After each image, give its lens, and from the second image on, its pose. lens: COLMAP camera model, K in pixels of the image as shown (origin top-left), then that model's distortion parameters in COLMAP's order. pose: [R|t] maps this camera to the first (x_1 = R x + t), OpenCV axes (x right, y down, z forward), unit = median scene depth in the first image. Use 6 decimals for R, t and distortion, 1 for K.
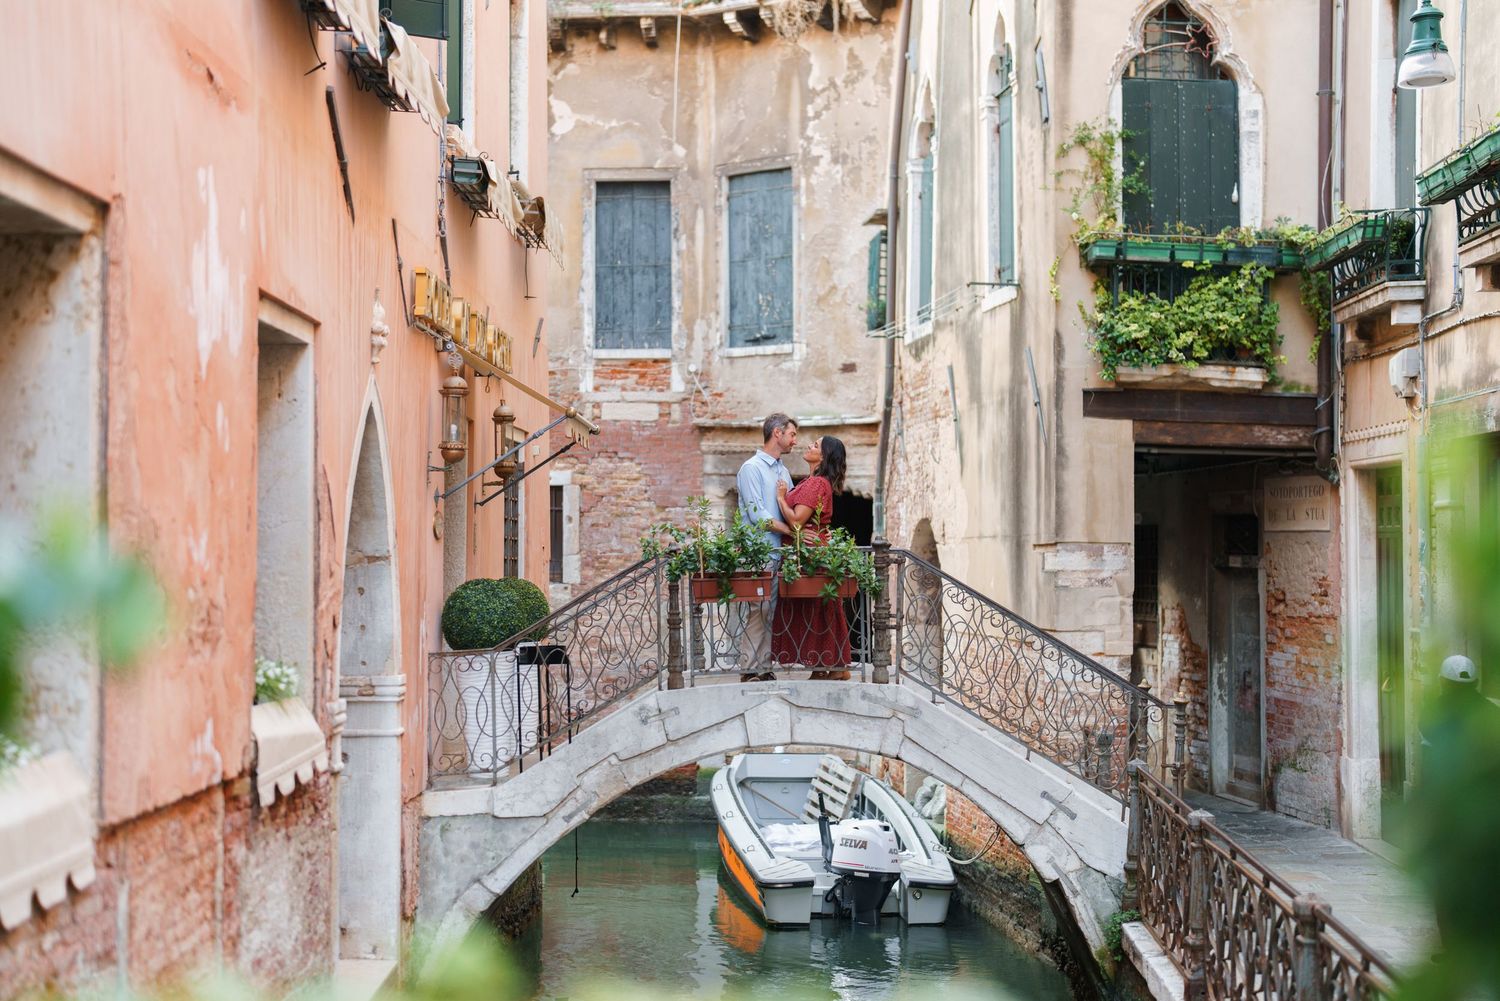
lens RADIAL K [[2177.9, 0, 749.2], [0, 2177.9, 501.8], [0, 0, 1]] dist [-0.151157, 1.114328]
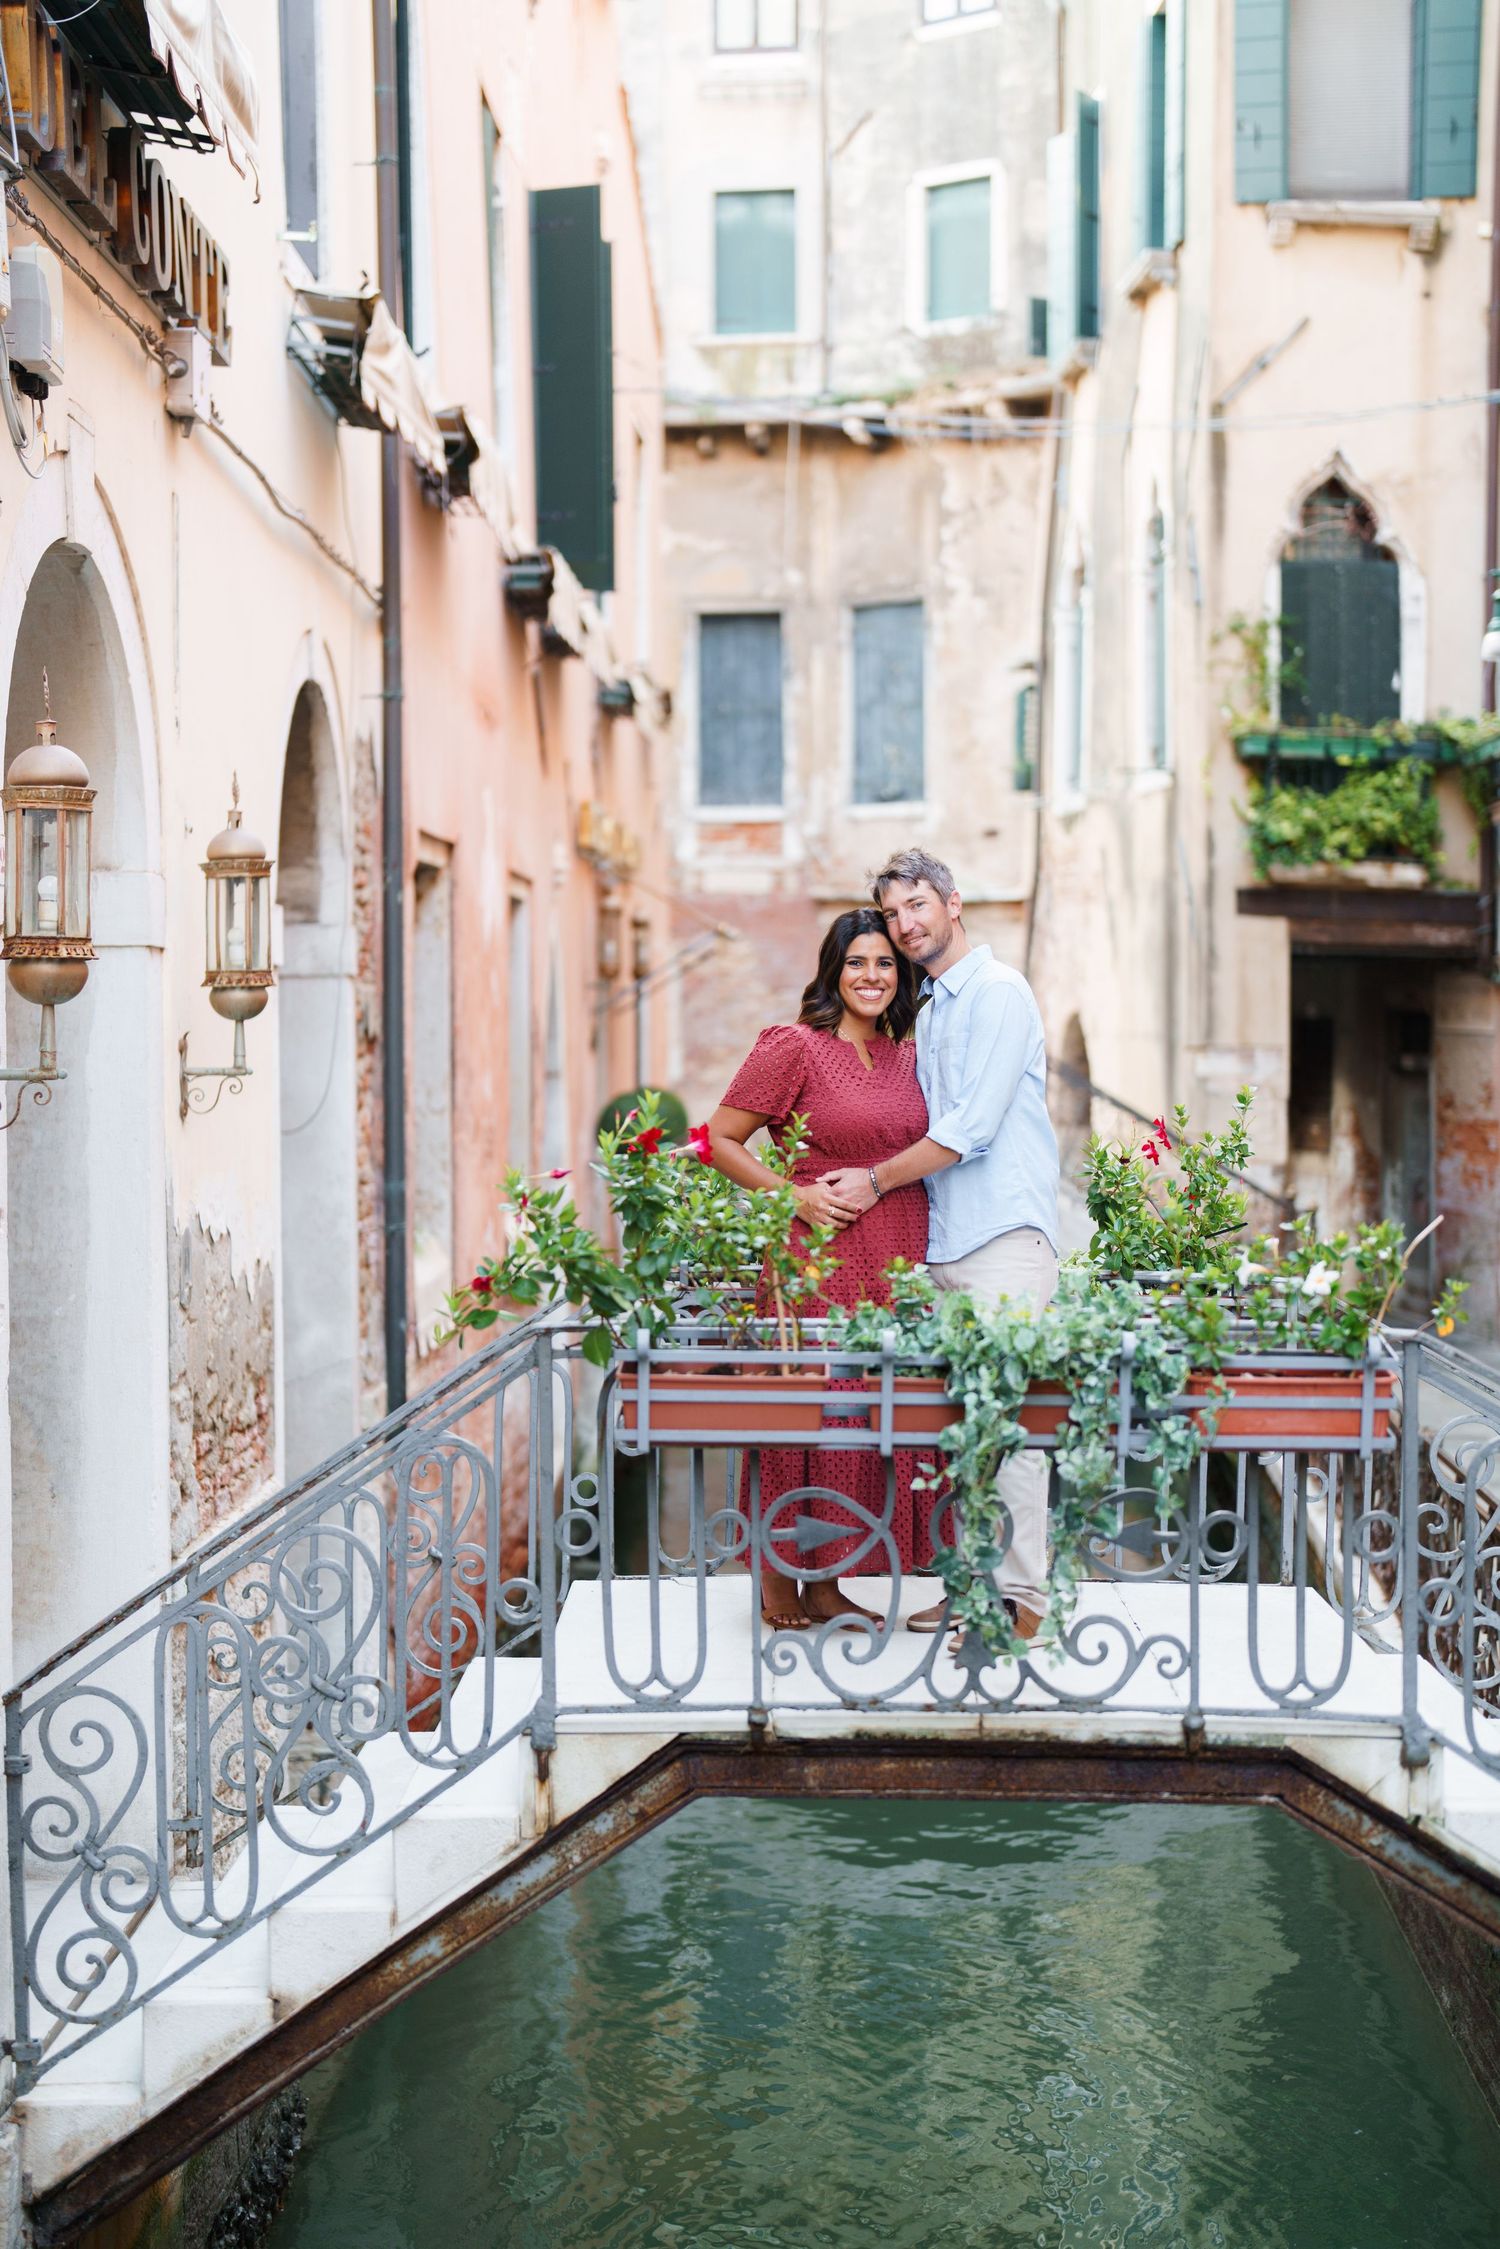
lens RADIAL K [[3169.2, 0, 754.4], [0, 3169.2, 1128.6], [0, 0, 1]] dist [-0.147572, 1.083875]
pose [[0.999600, -0.002024, -0.028198, -0.020541], [0.003744, 0.998126, 0.061081, -0.031891], [0.028022, -0.061163, 0.997734, -0.415152]]
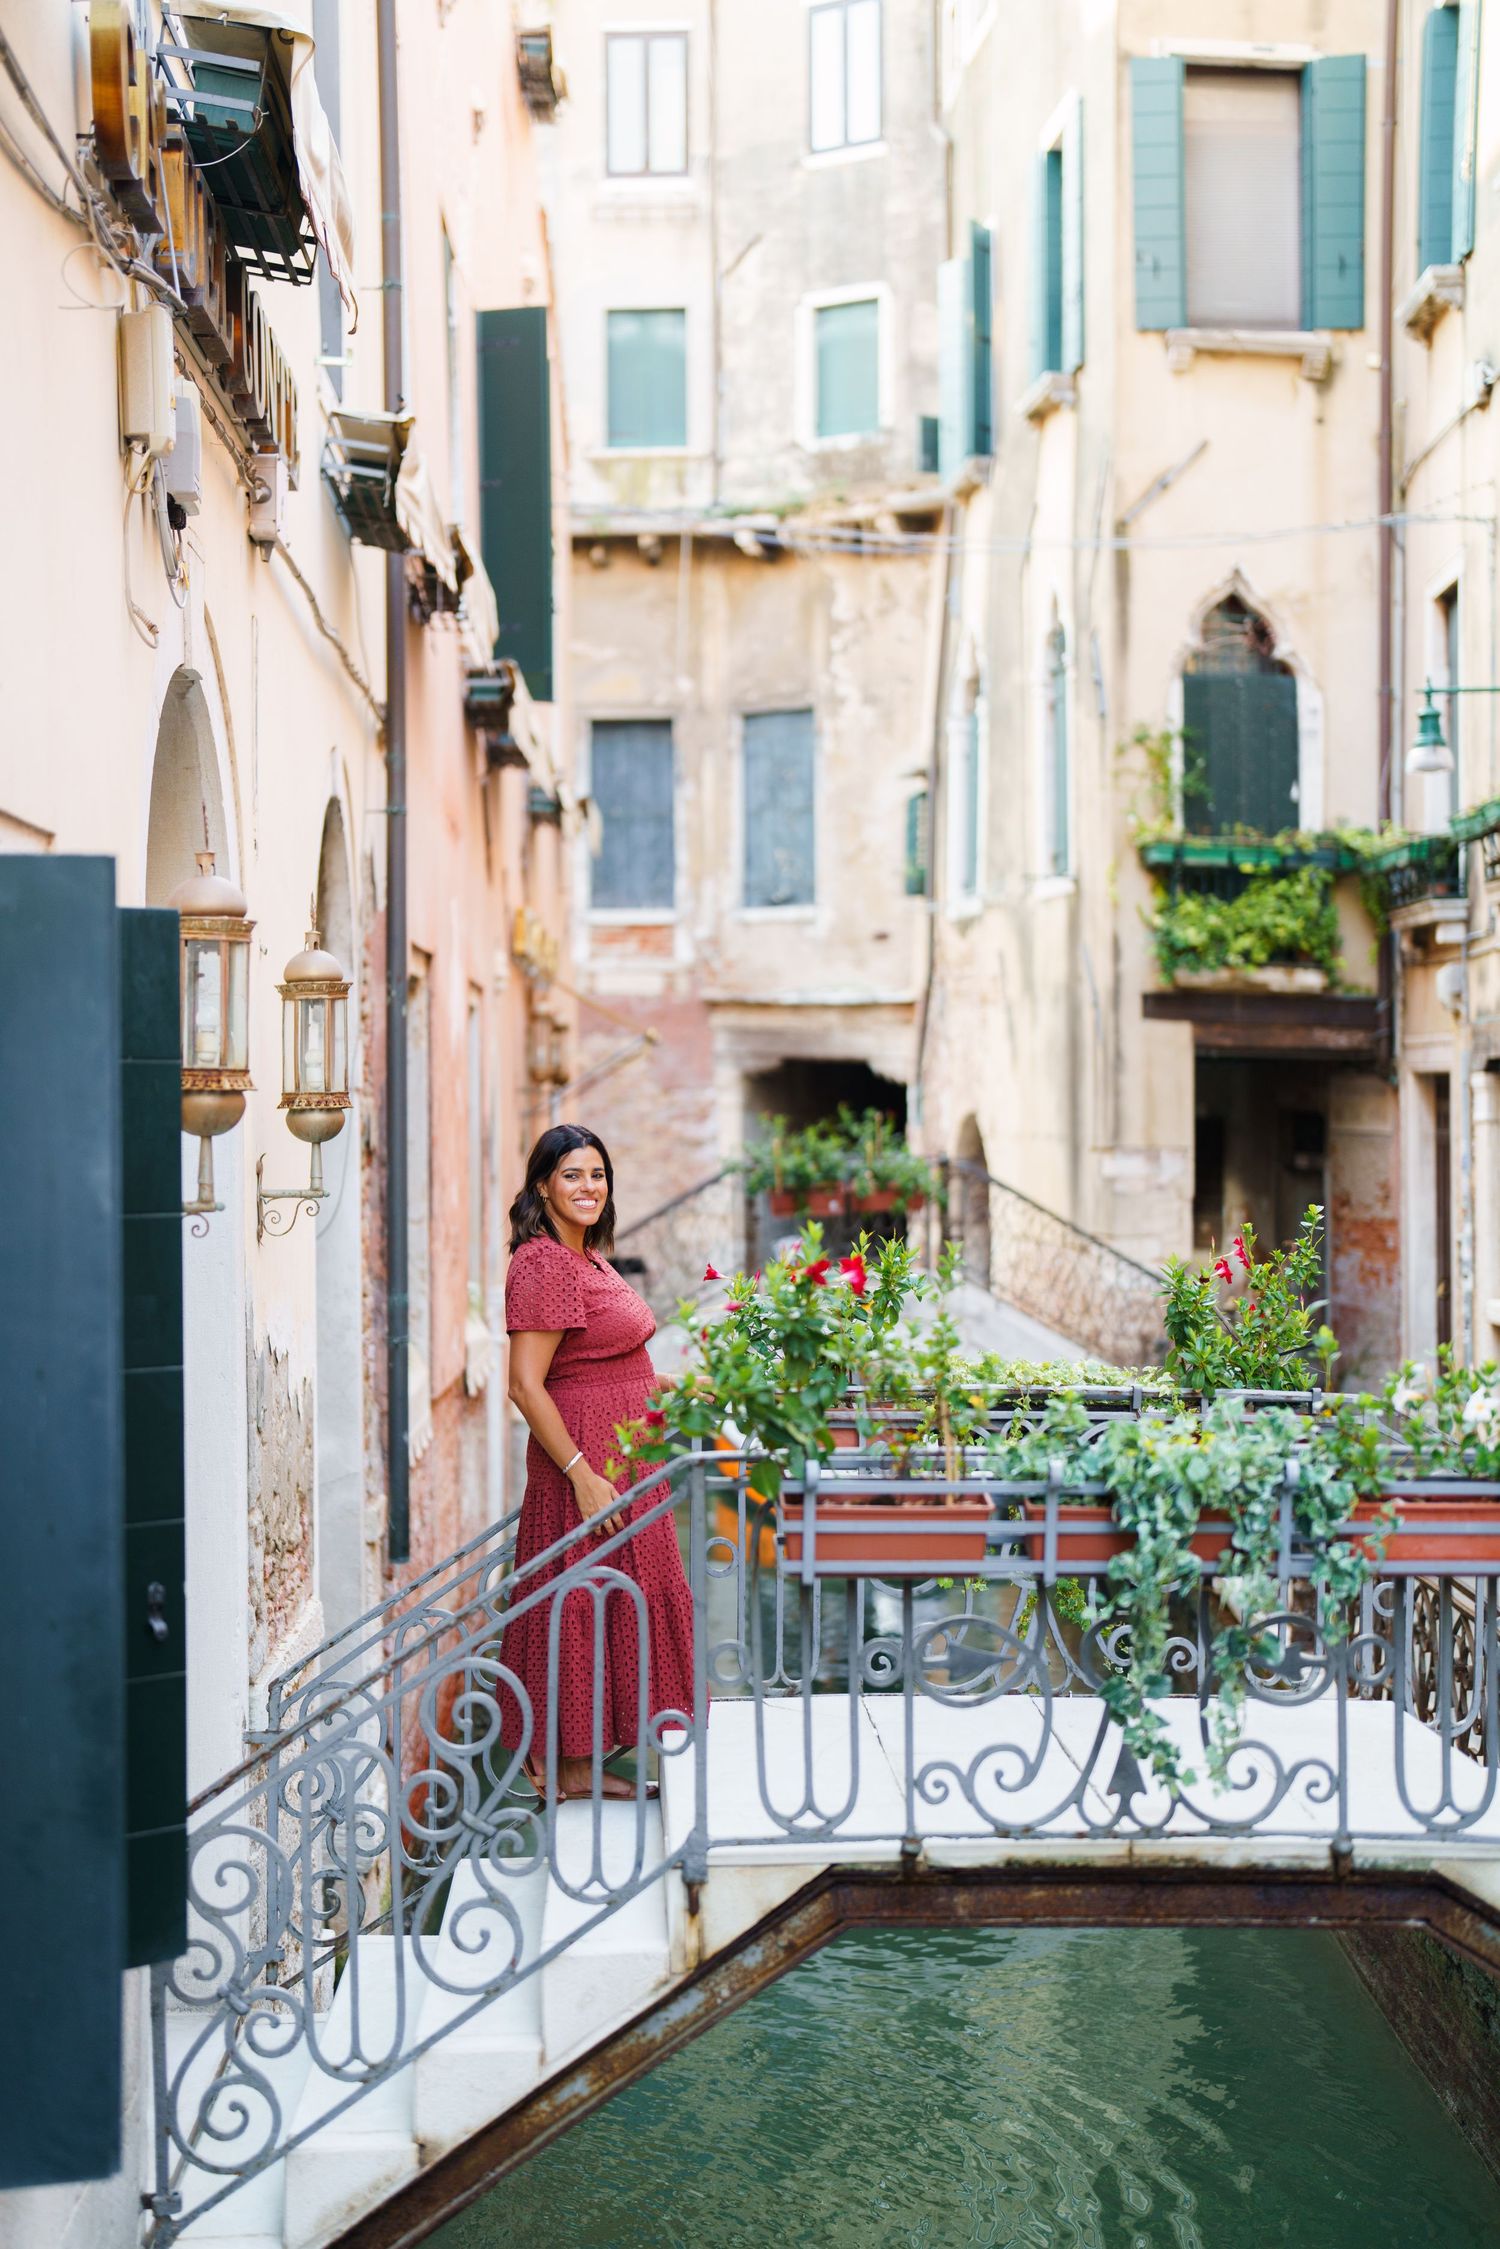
lens RADIAL K [[3118.4, 0, 762.0], [0, 3118.4, 1119.6], [0, 0, 1]] dist [-0.149281, 1.077051]
pose [[0.999608, -0.004426, 0.027632, -0.057833], [0.003620, 0.999568, 0.029171, -0.036242], [-0.027749, -0.029059, 0.999192, -0.410304]]
